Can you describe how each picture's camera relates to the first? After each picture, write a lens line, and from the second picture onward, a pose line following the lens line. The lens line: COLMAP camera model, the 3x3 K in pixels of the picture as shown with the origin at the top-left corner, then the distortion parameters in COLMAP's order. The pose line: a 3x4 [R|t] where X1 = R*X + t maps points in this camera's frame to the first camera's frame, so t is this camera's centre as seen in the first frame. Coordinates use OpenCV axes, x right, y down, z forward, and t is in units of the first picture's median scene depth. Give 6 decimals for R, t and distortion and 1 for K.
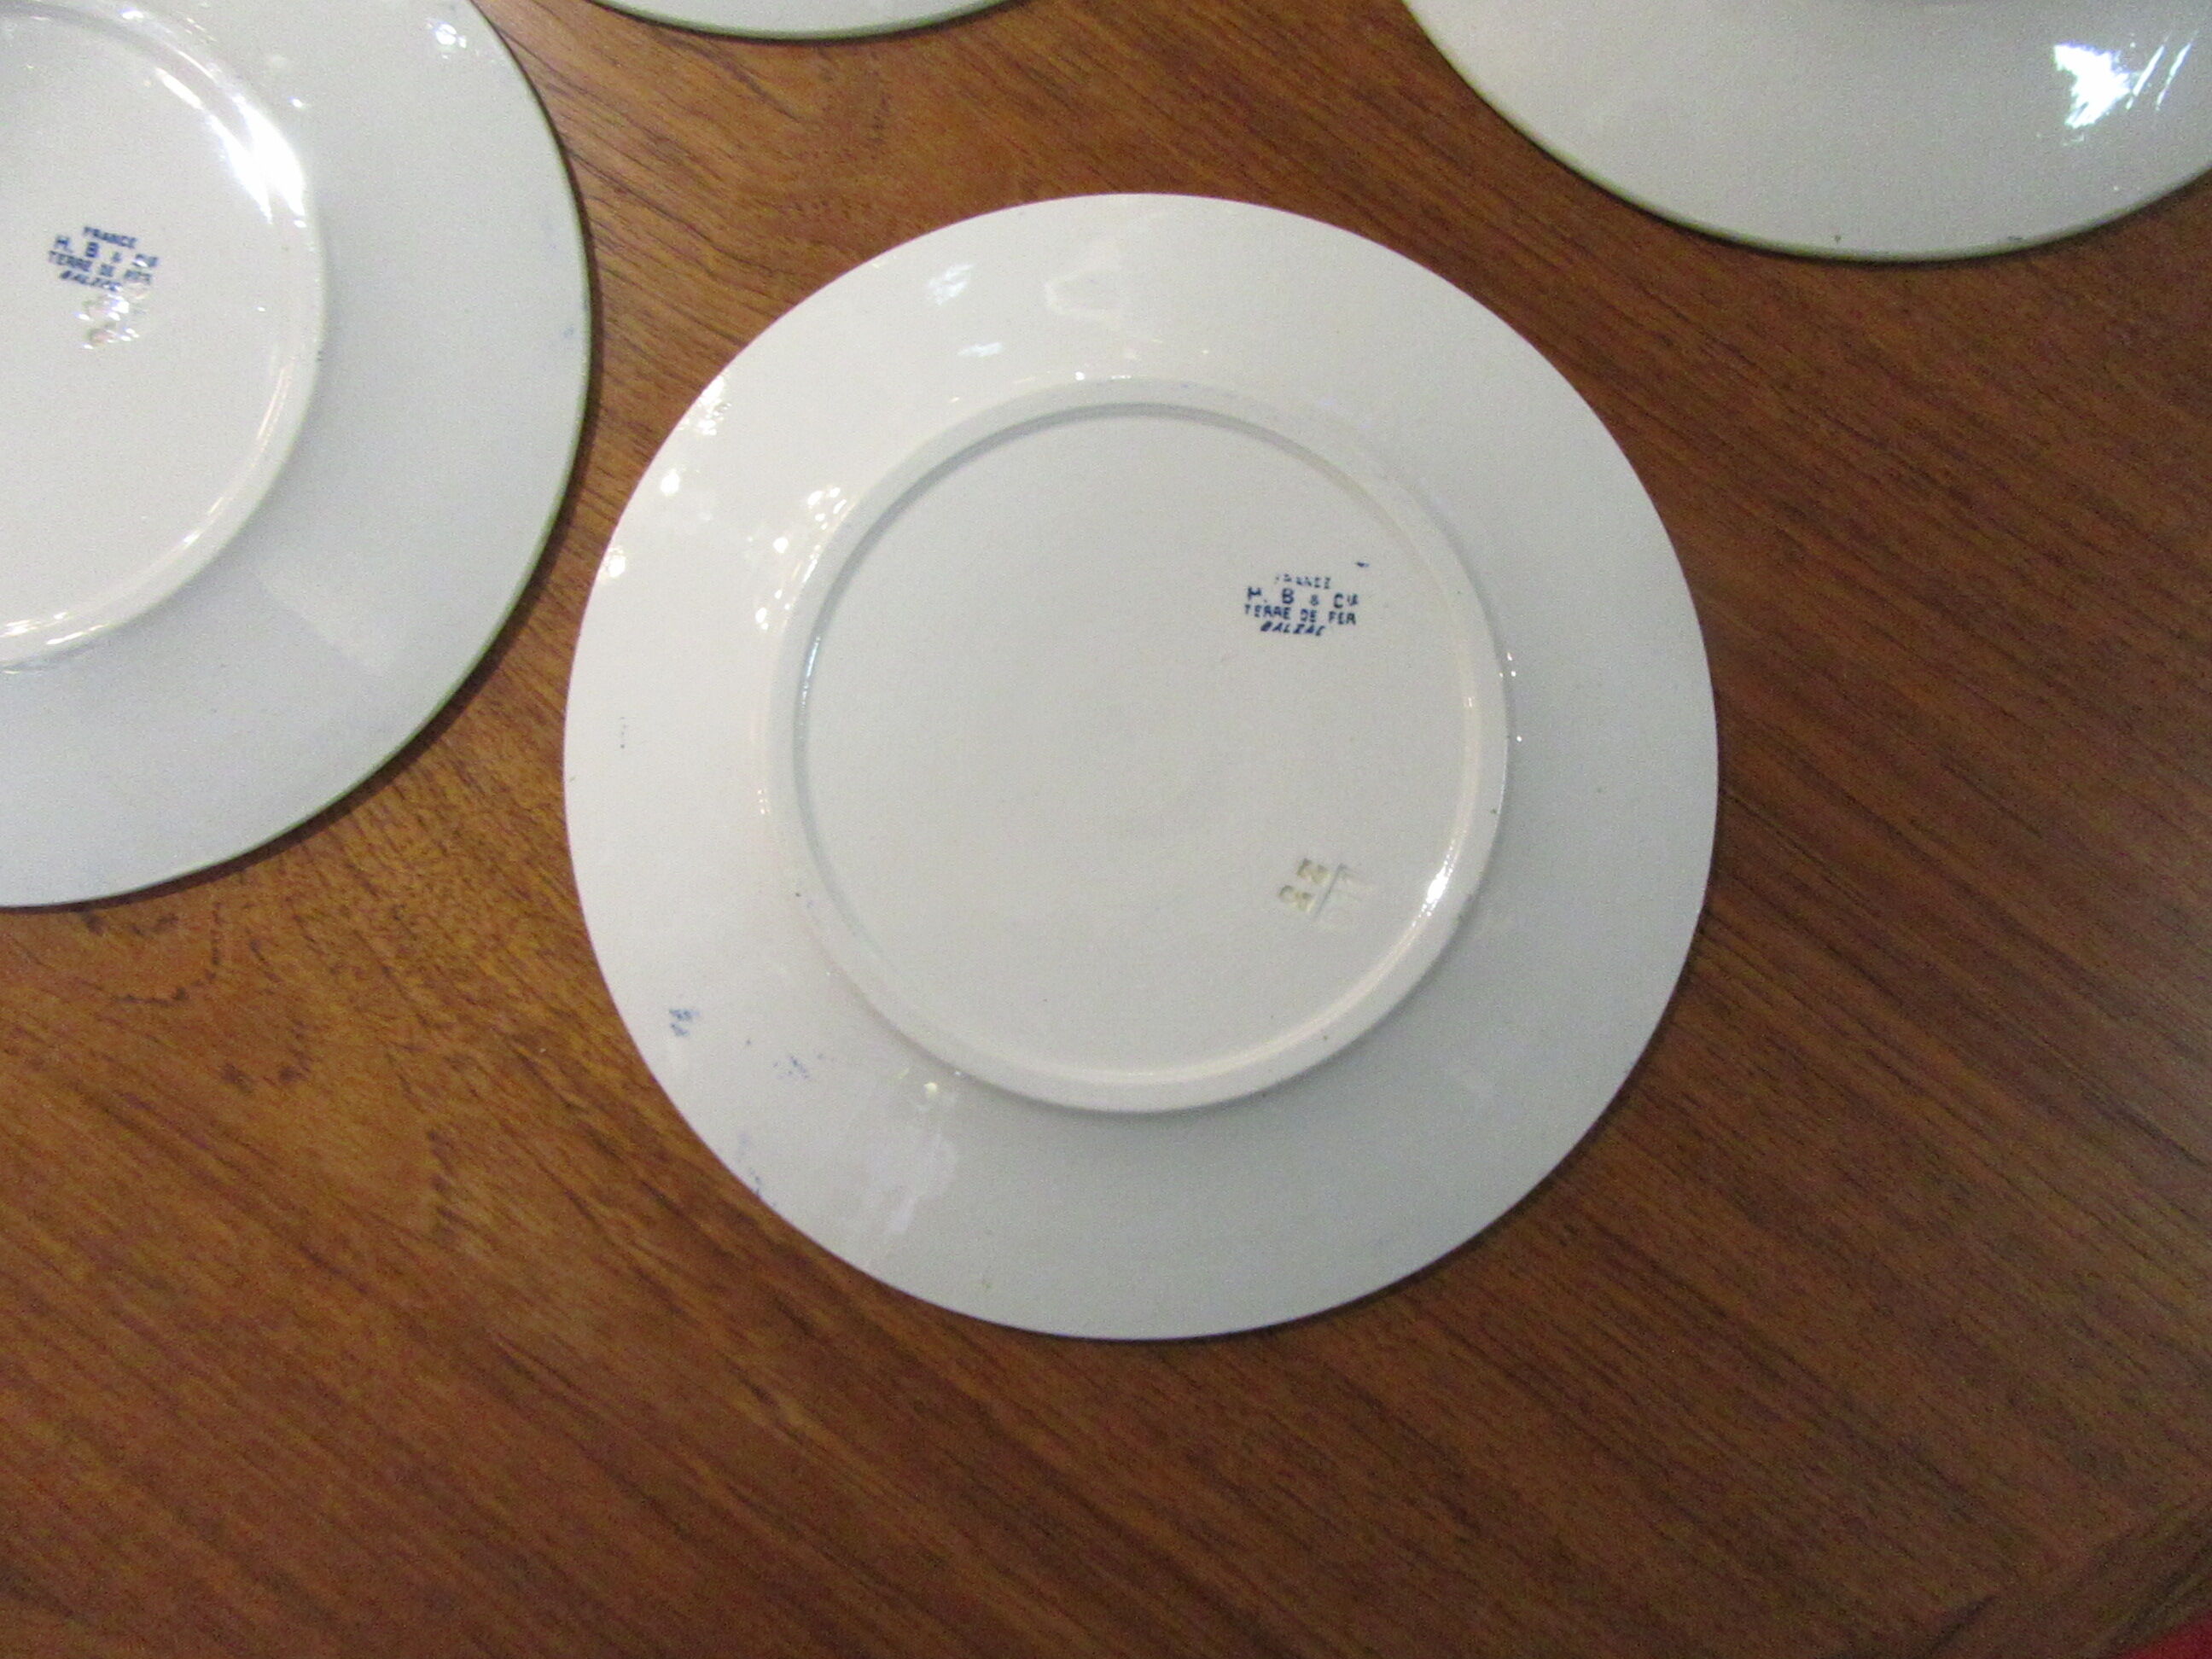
lens RADIAL K [[1631.4, 0, 1111.6], [0, 1631.4, 833.8], [0, 0, 1]] dist [-0.003864, 0.011494]
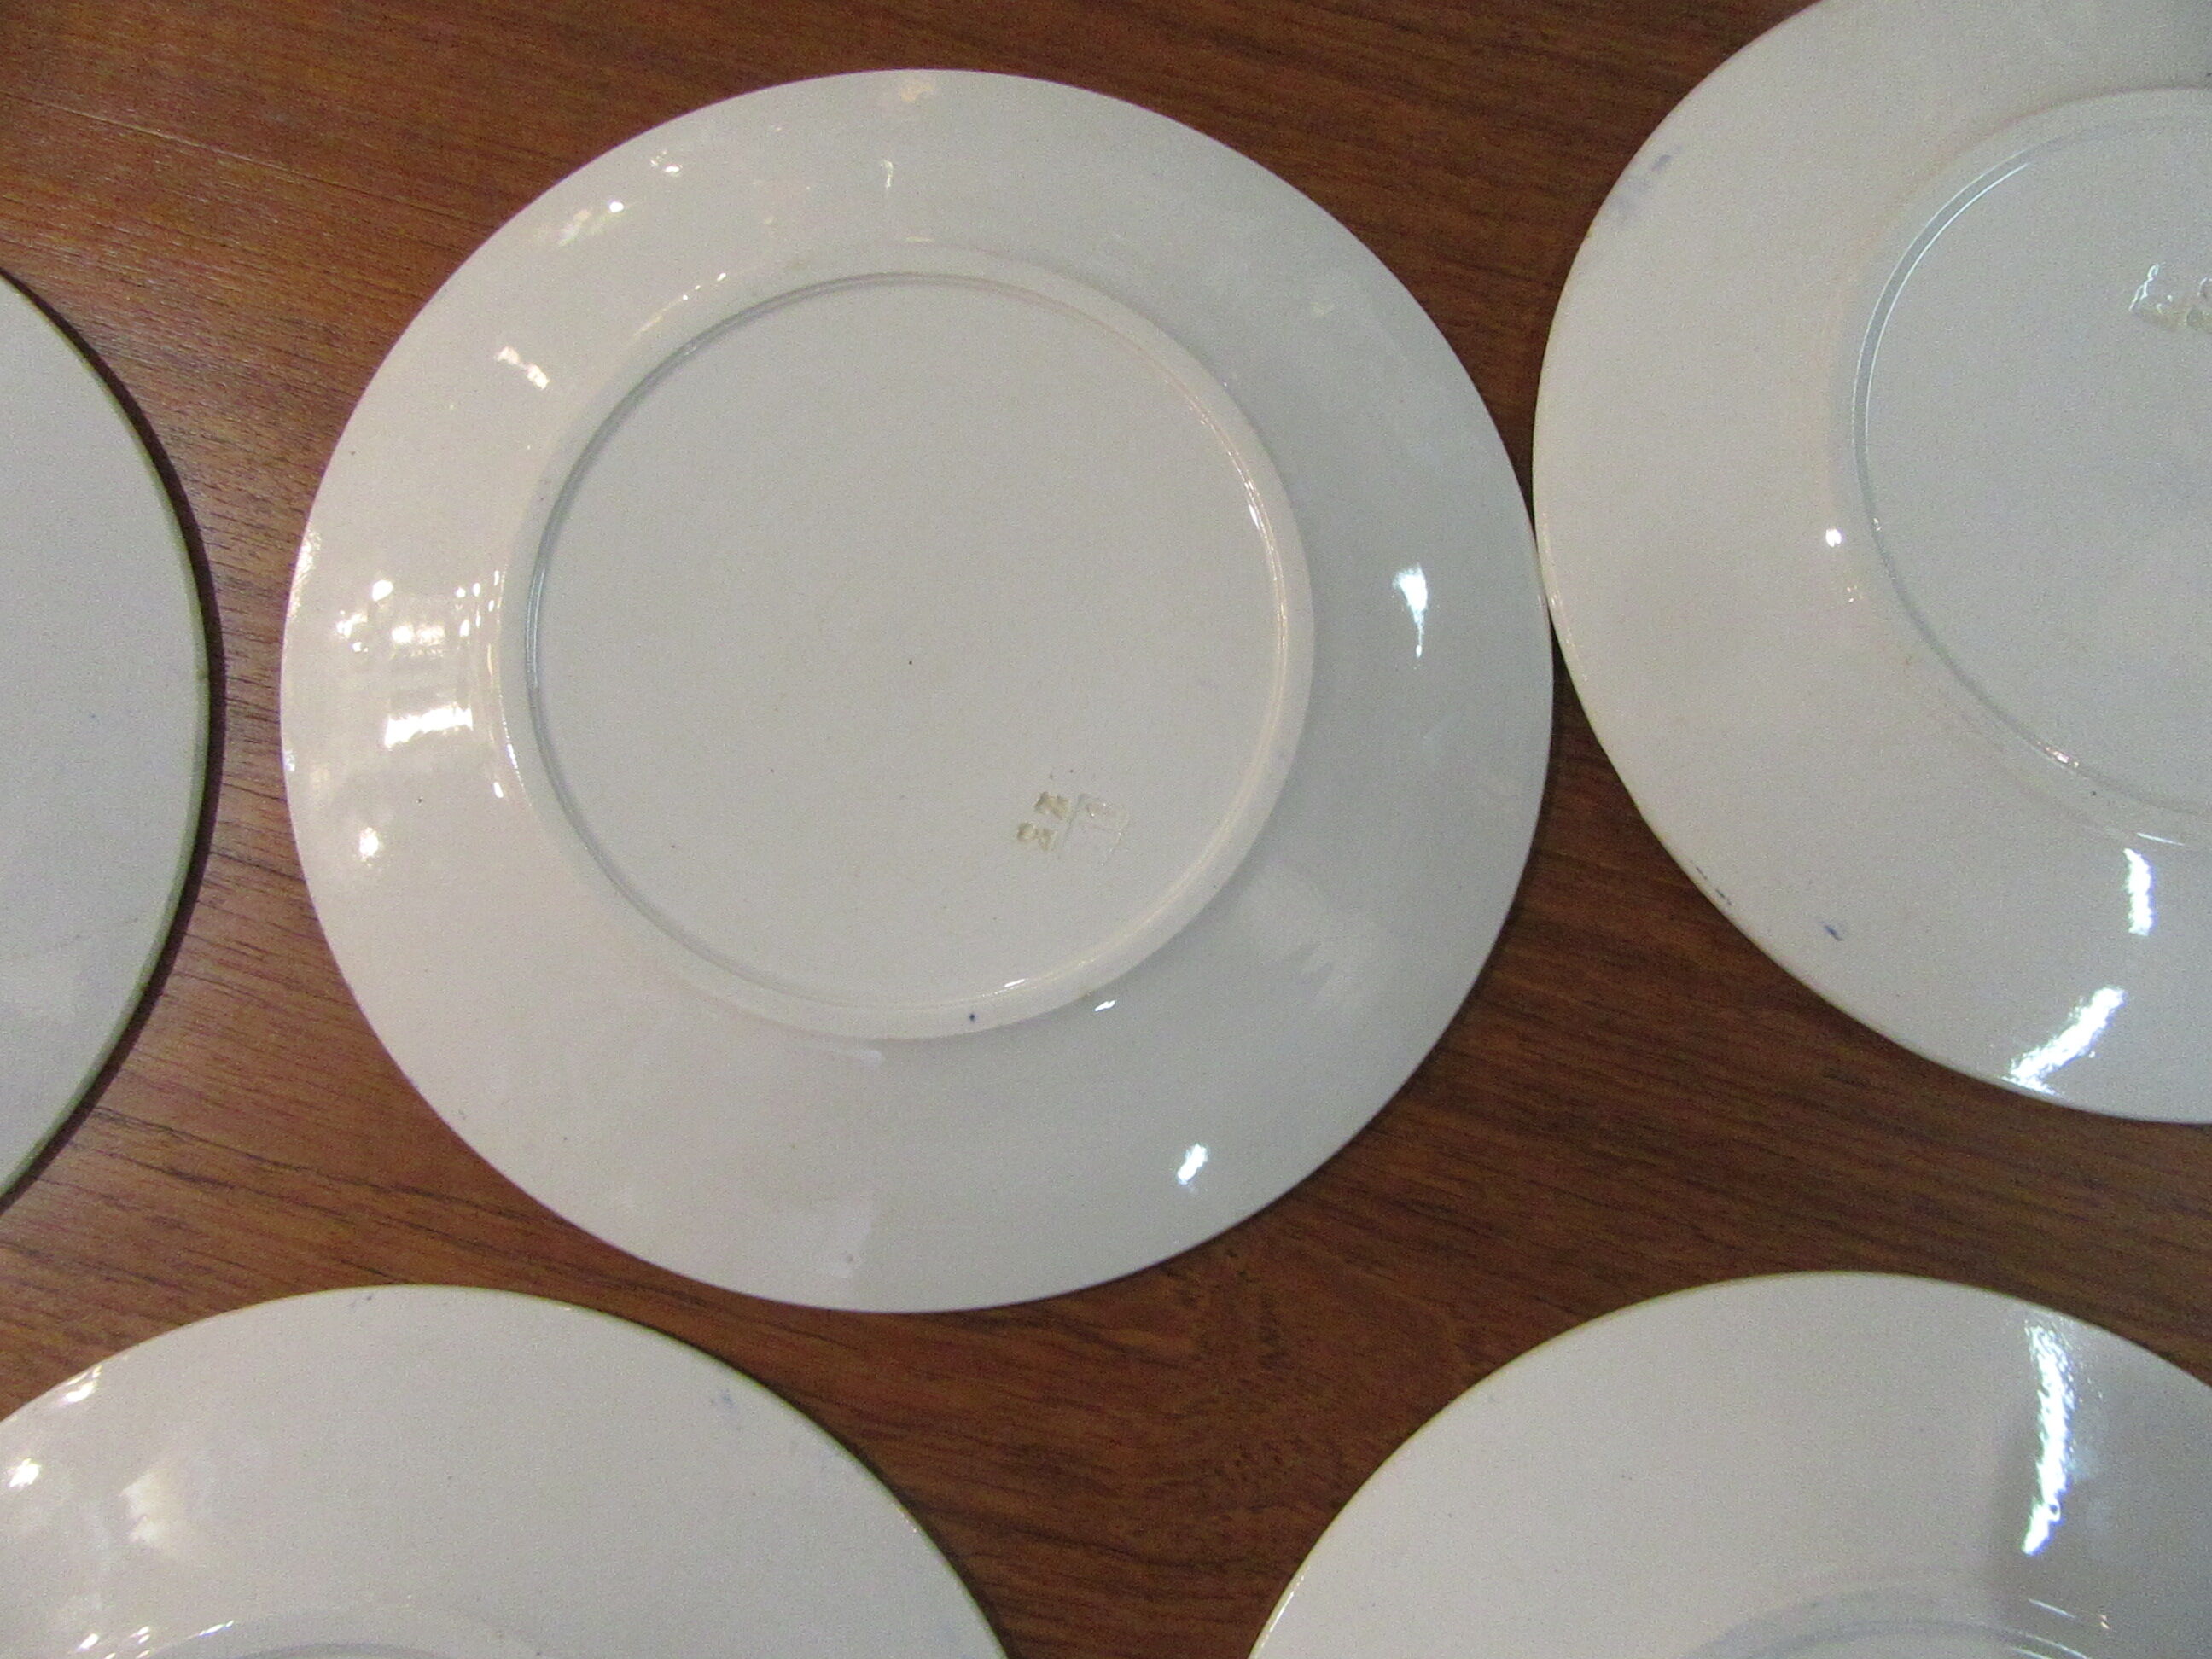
lens RADIAL K [[1628.6, 0, 1106.0], [0, 1628.6, 829.5], [0, 0, 1]] dist [-0.008506, 0.004838]
pose [[0.932644, -0.348878, 0.091971, -0.216427], [0.354447, 0.933576, -0.052938, -0.690497], [-0.067393, 0.081971, 0.994354, 0.179847]]
